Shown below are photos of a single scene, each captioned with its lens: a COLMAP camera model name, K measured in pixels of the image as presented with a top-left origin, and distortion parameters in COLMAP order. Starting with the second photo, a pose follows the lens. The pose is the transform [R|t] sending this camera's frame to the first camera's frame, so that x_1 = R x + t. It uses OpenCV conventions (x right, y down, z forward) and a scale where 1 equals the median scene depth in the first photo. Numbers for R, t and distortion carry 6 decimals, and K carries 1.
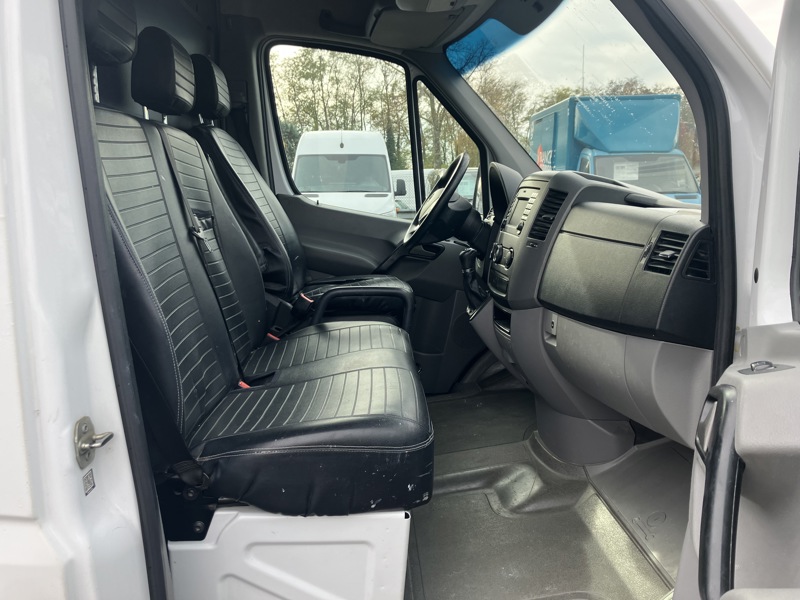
lens RADIAL K [[652.7, 0, 400.0], [0, 652.7, 300.0], [0, 0, 1]] dist [0.002707, -0.001158]
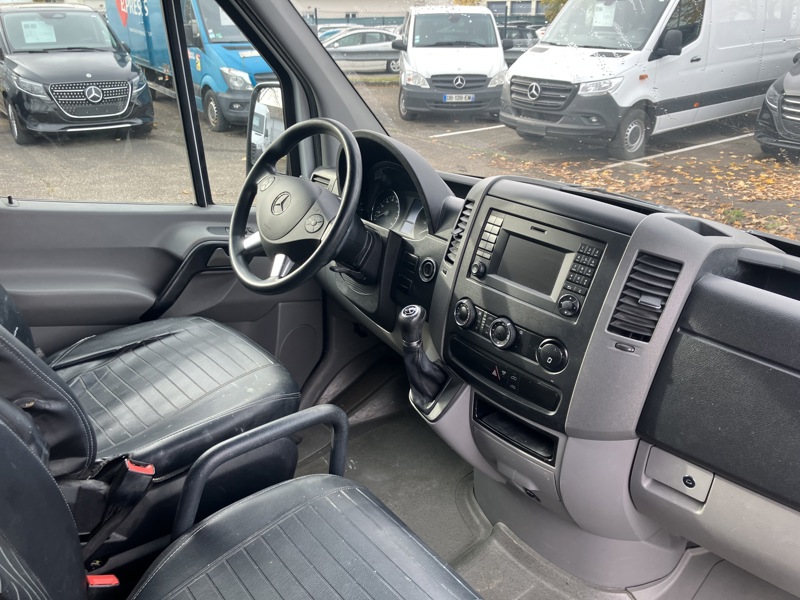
lens RADIAL K [[652.7, 0, 400.0], [0, 652.7, 300.0], [0, 0, 1]] dist [0.002707, -0.001158]
pose [[0.808479, -0.215493, 0.547653, -0.270299], [0.078041, 0.961590, 0.263162, -0.285406], [-0.583327, -0.170022, 0.794243, 0.610969]]
